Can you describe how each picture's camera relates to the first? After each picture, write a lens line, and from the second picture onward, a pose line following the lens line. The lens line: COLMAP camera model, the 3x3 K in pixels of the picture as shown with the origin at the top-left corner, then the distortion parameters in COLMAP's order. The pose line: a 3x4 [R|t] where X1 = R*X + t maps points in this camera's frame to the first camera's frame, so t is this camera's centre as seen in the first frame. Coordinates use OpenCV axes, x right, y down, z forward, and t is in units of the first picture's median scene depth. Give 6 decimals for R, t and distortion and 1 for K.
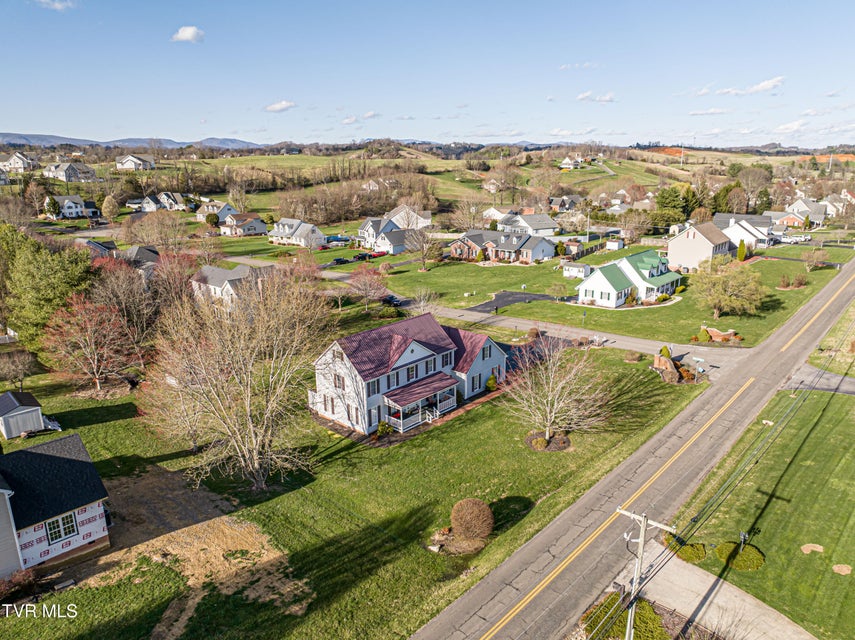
lens RADIAL K [[601.2, 0, 427.5], [0, 601.2, 320.0], [0, 0, 1]] dist [0.001504, -0.047377]
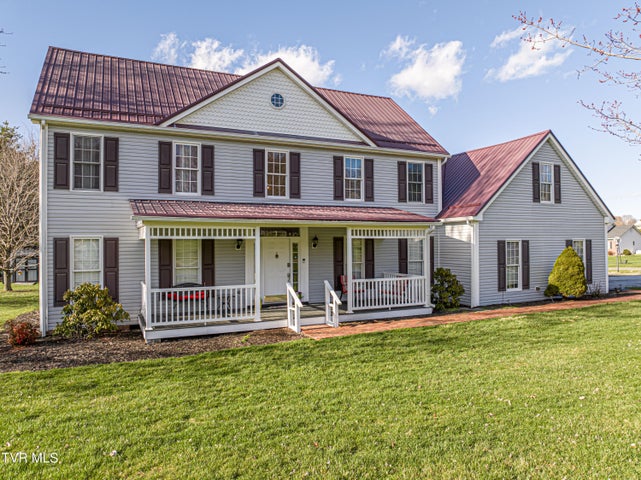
lens RADIAL K [[452.4, 0, 320.5], [0, 452.4, 240.0], [0, 0, 1]] dist [-0.042789, 0.000764]
pose [[0.927059, 0.002583, -0.374907, 0.074862], [-0.105244, 0.961562, -0.253617, 0.160858], [0.359842, 0.274575, 0.891696, 0.739266]]
